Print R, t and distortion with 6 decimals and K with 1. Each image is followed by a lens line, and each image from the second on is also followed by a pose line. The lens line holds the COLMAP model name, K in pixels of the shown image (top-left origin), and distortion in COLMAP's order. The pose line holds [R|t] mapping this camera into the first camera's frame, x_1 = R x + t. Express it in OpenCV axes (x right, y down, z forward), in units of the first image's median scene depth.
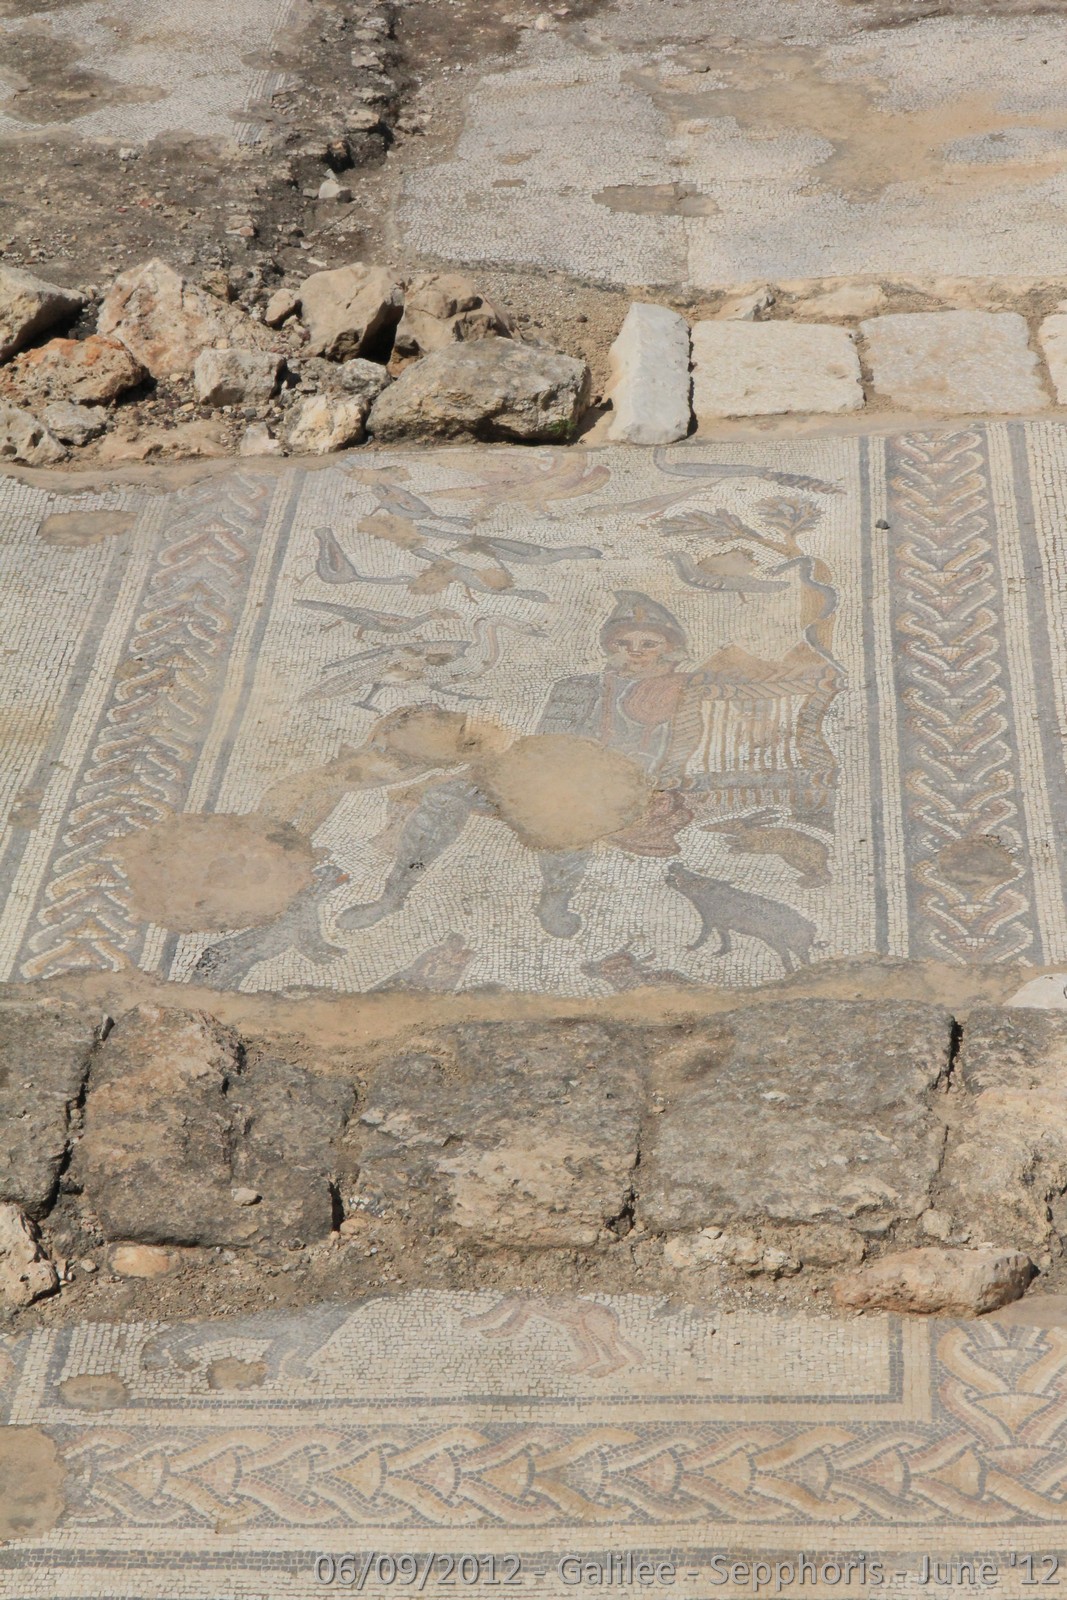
lens RADIAL K [[3928.1, 0, 533.5], [0, 3928.1, 800.0], [0, 0, 1]] dist [0.303168, -0.066978]
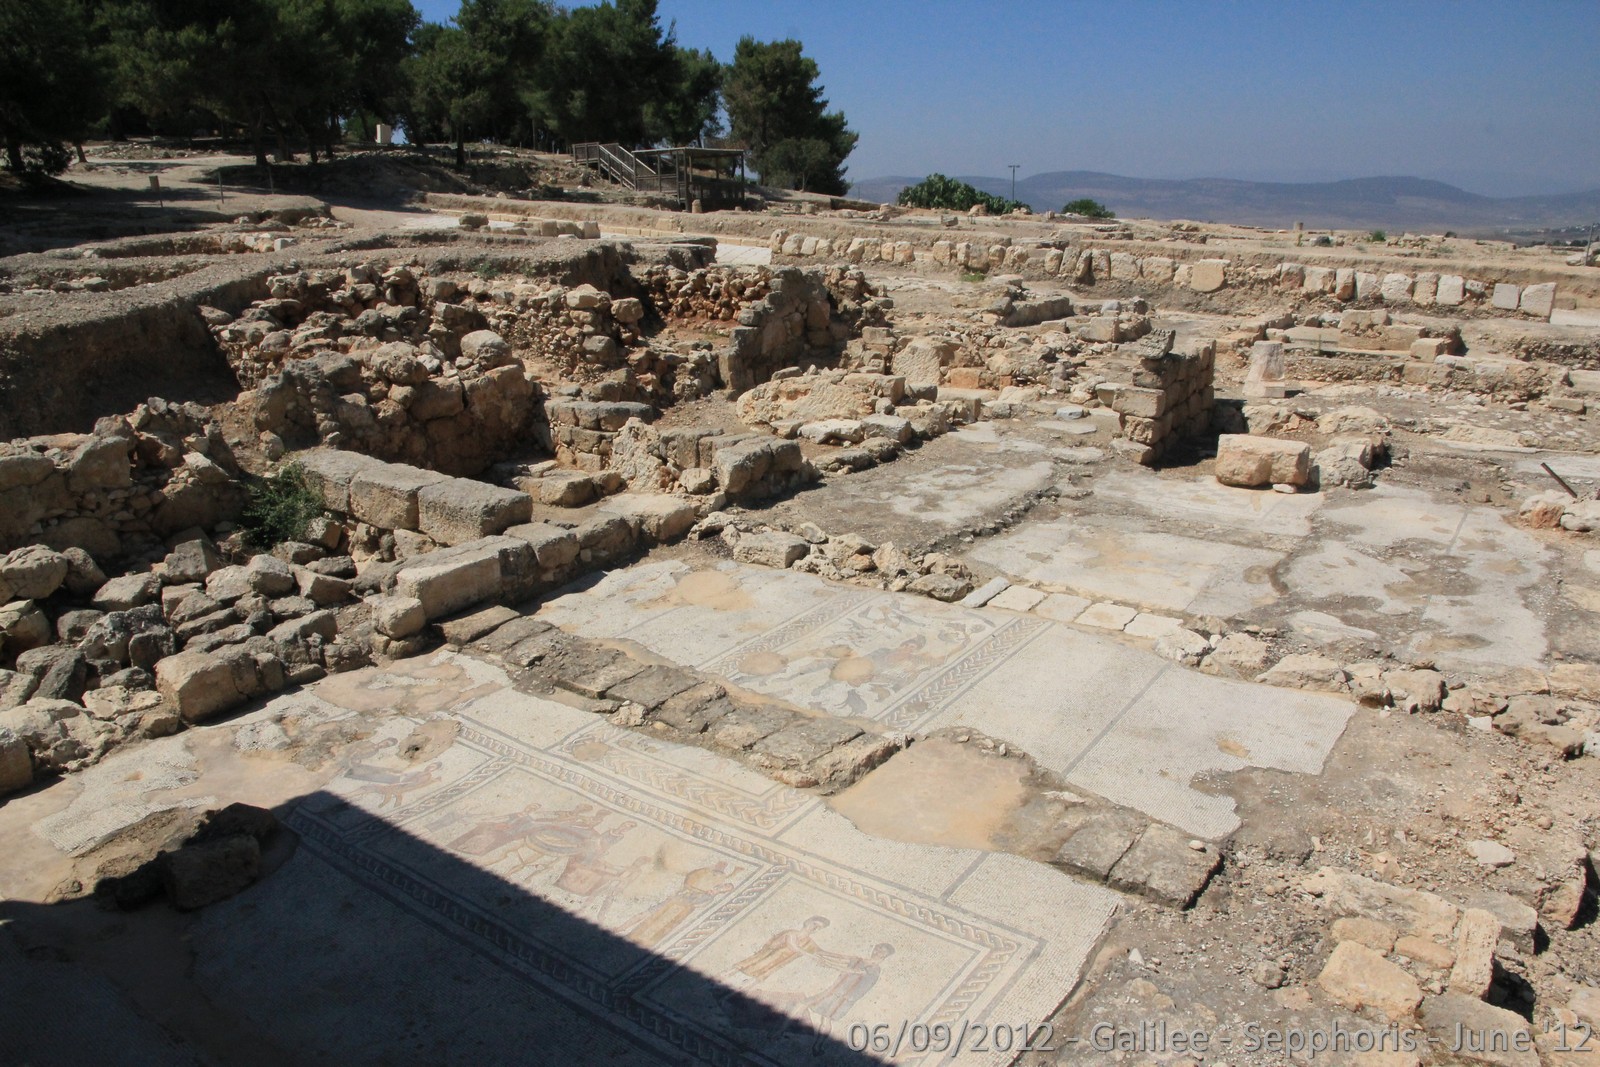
lens RADIAL K [[1124.7, 0, 800.0], [0, 1124.7, 533.5], [0, 0, 1]] dist [-0.051193, 0.001265]
pose [[0.840045, 0.188596, -0.508680, 0.420868], [-0.274361, 0.956576, -0.098430, -0.005809], [0.468028, 0.222247, 0.855311, -0.031080]]
